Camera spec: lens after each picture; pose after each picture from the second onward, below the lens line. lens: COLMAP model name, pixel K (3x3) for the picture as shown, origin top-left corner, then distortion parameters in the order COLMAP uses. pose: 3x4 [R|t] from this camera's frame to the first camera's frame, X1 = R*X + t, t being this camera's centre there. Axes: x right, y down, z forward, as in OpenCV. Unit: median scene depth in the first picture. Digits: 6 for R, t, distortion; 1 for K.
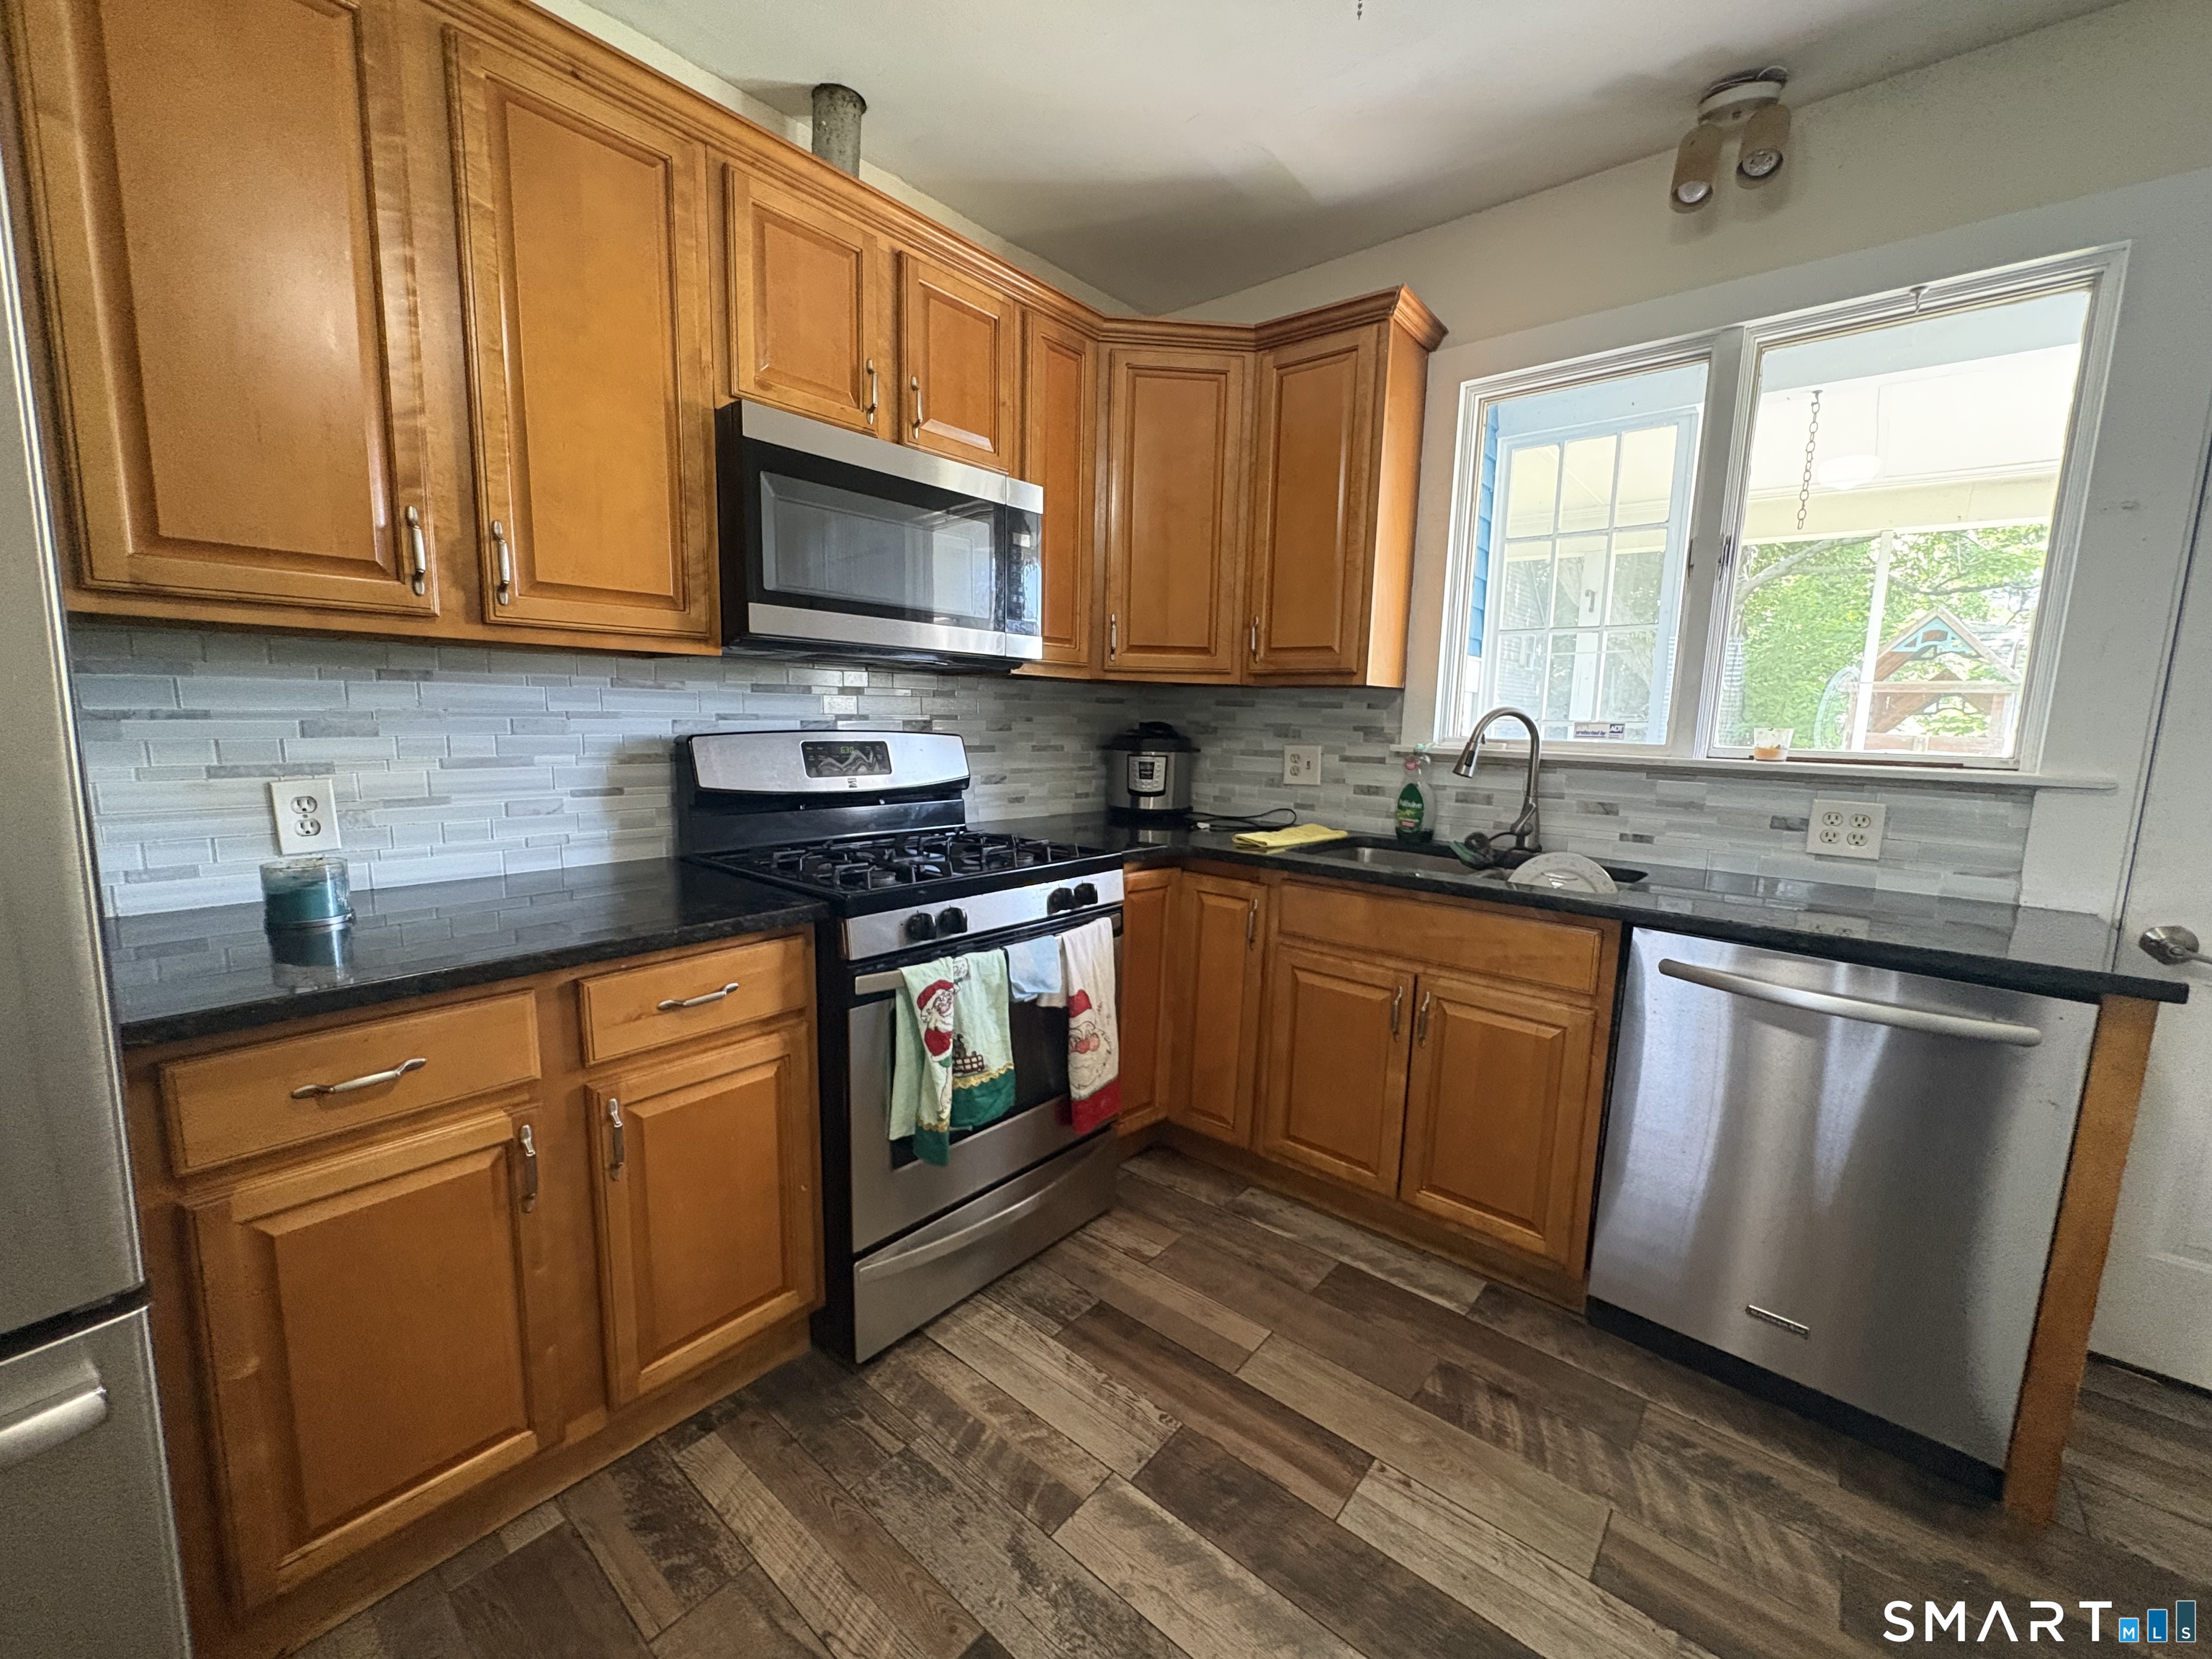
lens RADIAL K [[881.6, 0, 1103.6], [0, 881.6, 833.5], [0, 0, 1]] dist [0.000531, -0.000121]
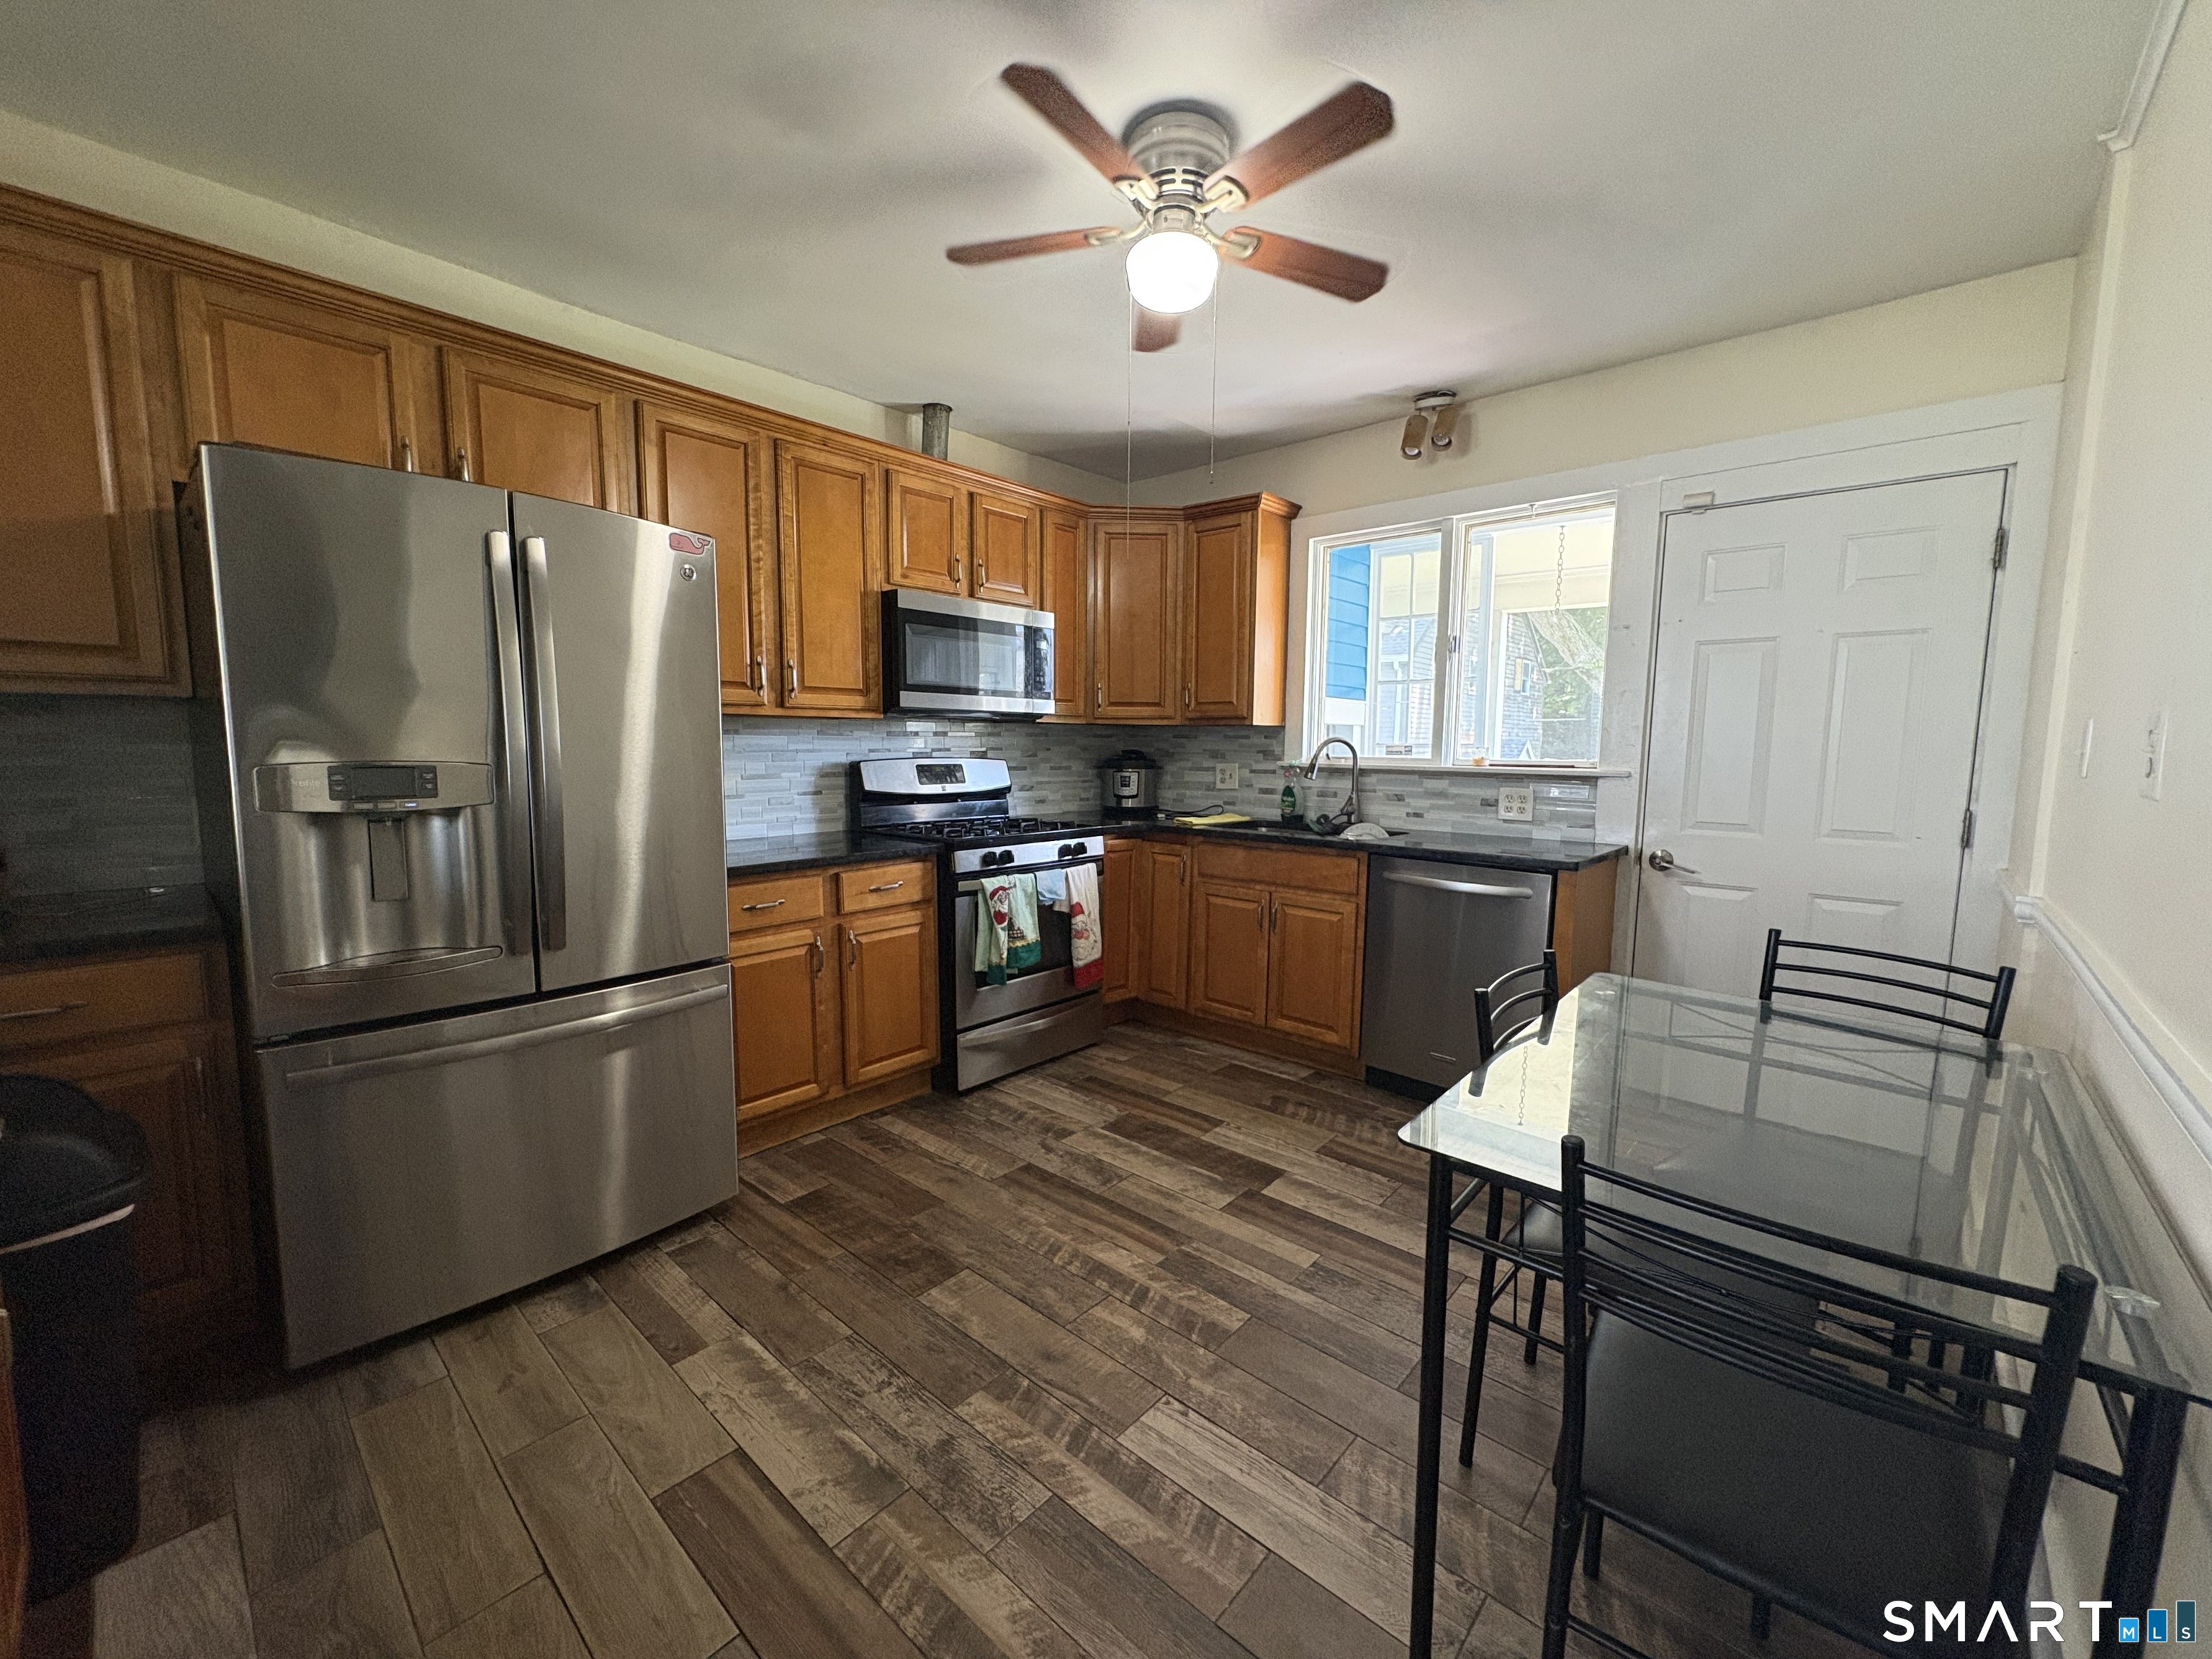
lens RADIAL K [[881.6, 0, 1103.6], [0, 881.6, 833.5], [0, 0, 1]] dist [0.000531, -0.000121]
pose [[0.999465, -0.013995, -0.029562, 0.083447], [0.013012, 0.999365, -0.033180, 0.104391], [0.030007, 0.032778, 0.999012, -0.795017]]
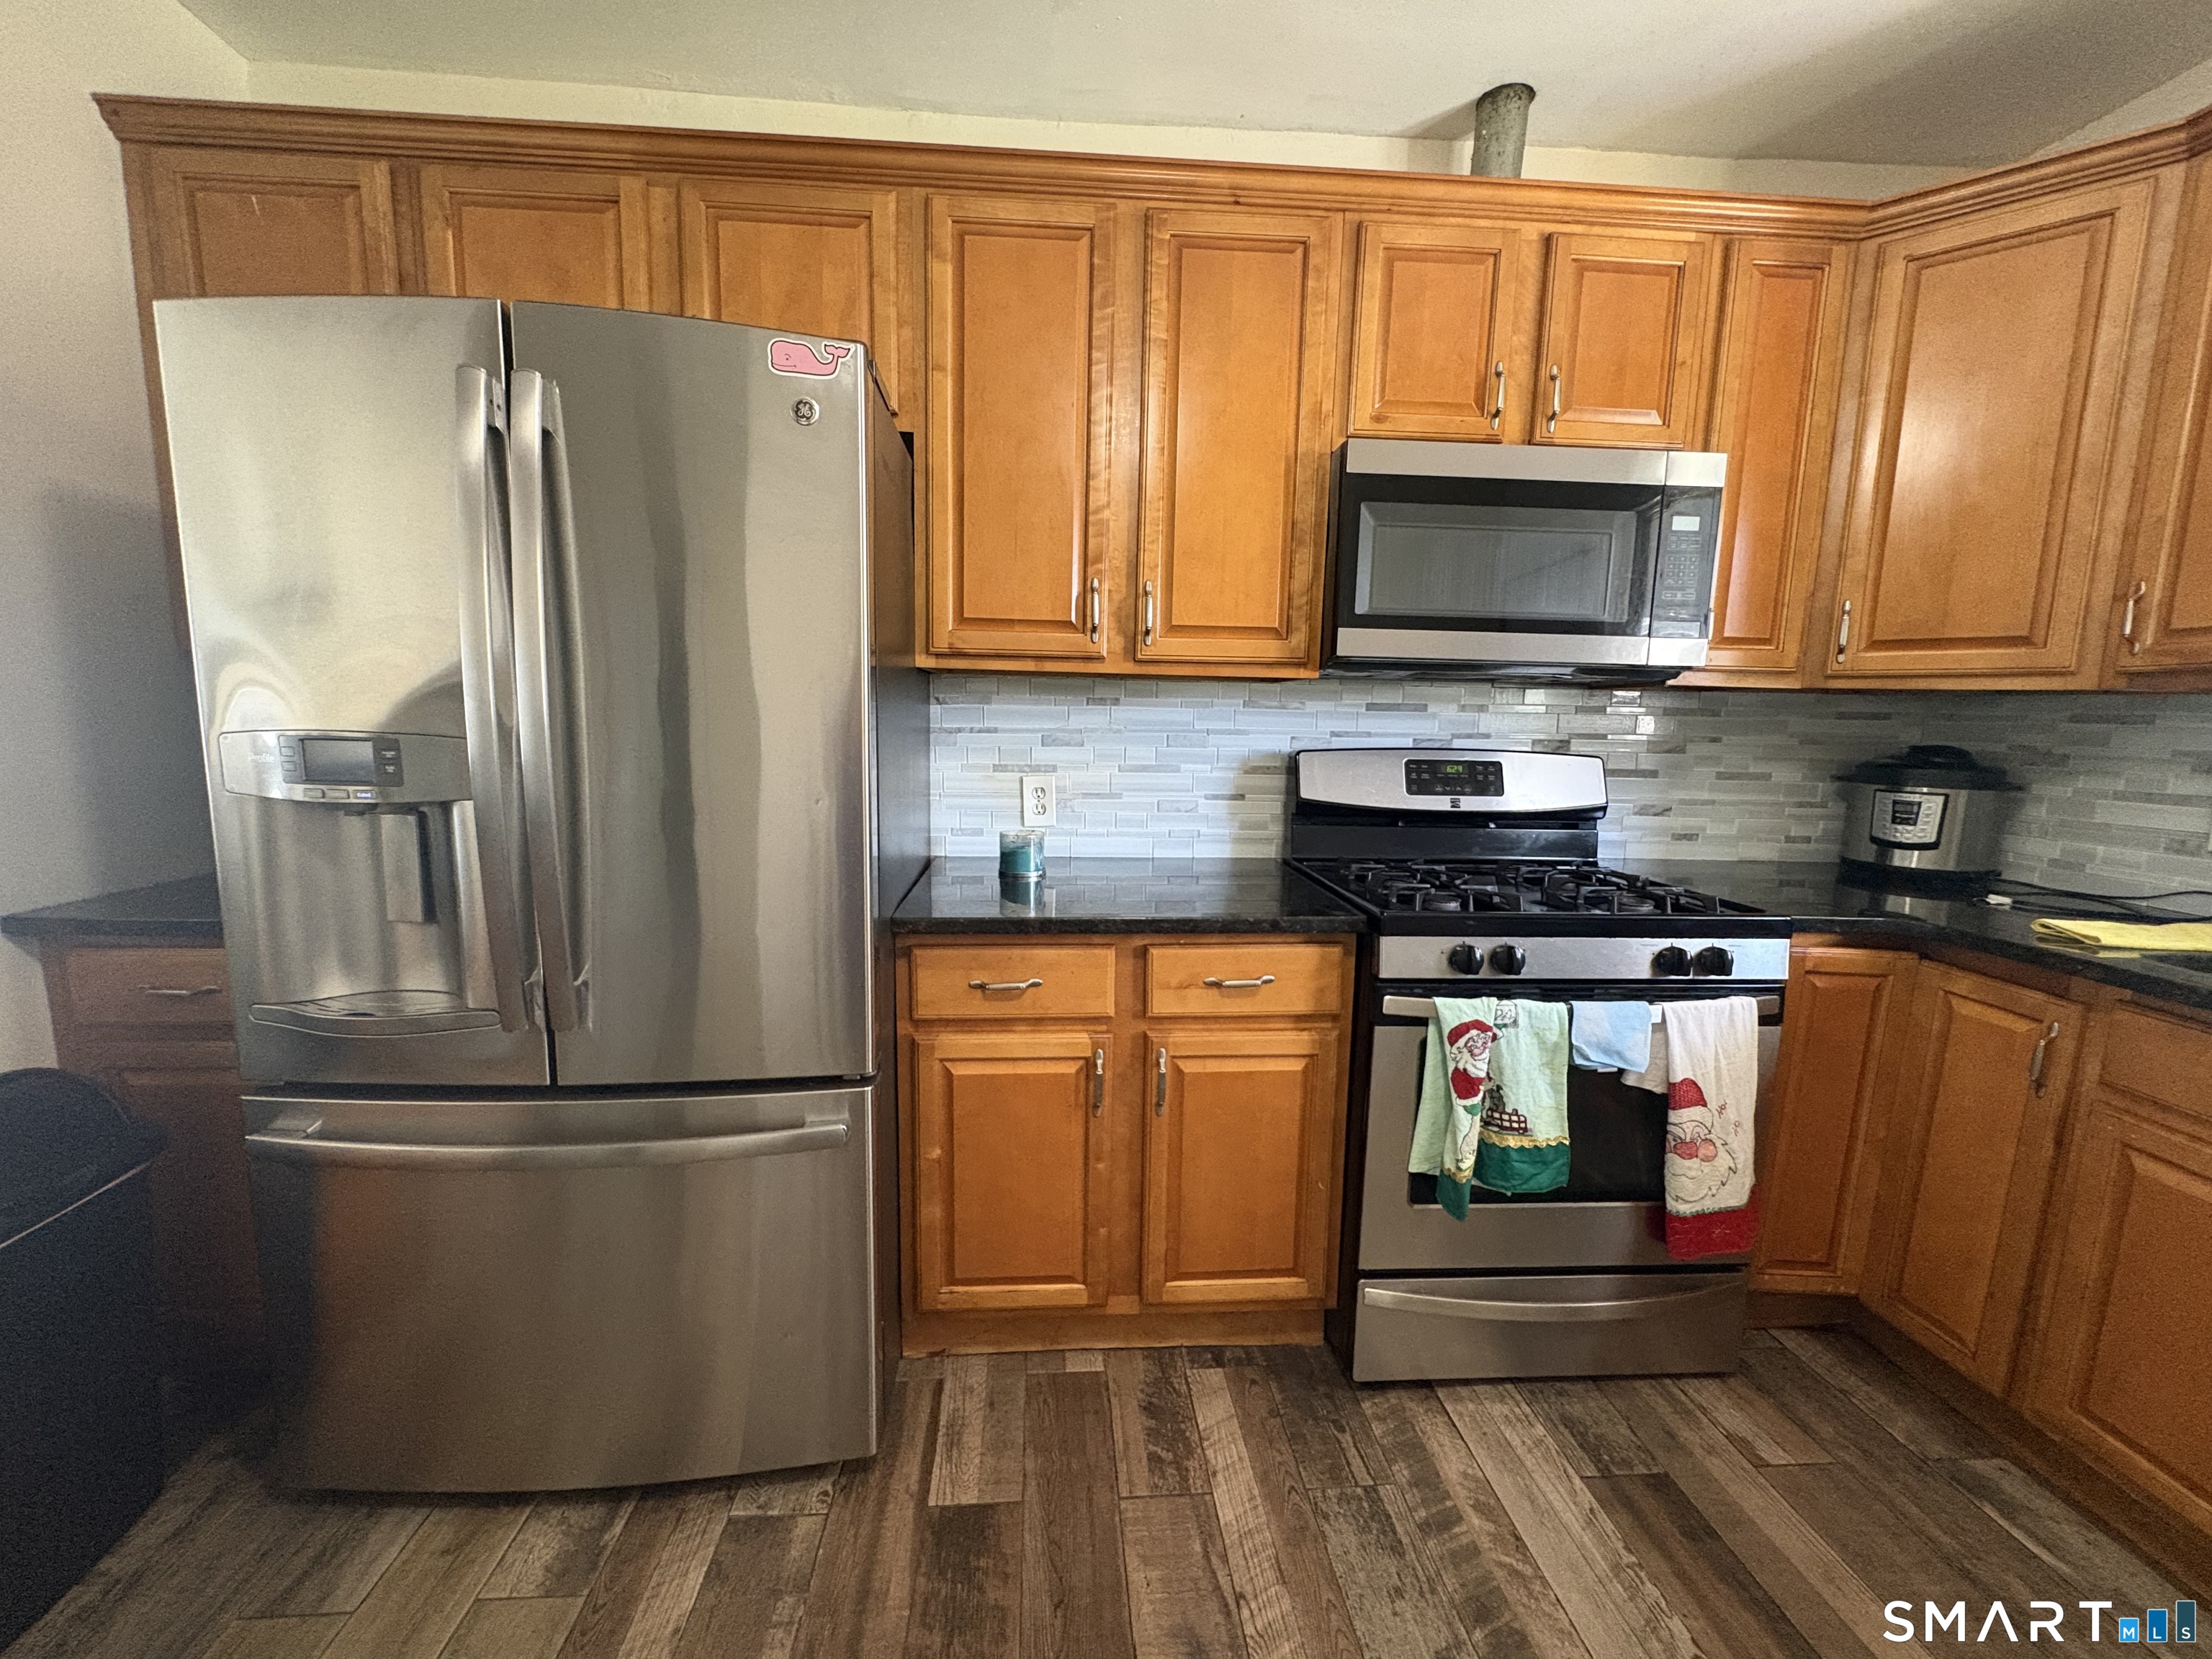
lens RADIAL K [[881.6, 0, 1103.6], [0, 881.6, 833.5], [0, 0, 1]] dist [0.000531, -0.000121]
pose [[0.698922, 0.087280, -0.709852, 0.157748], [-0.100883, 0.994633, 0.022965, -0.008686], [0.708047, 0.055562, 0.703976, 0.053704]]
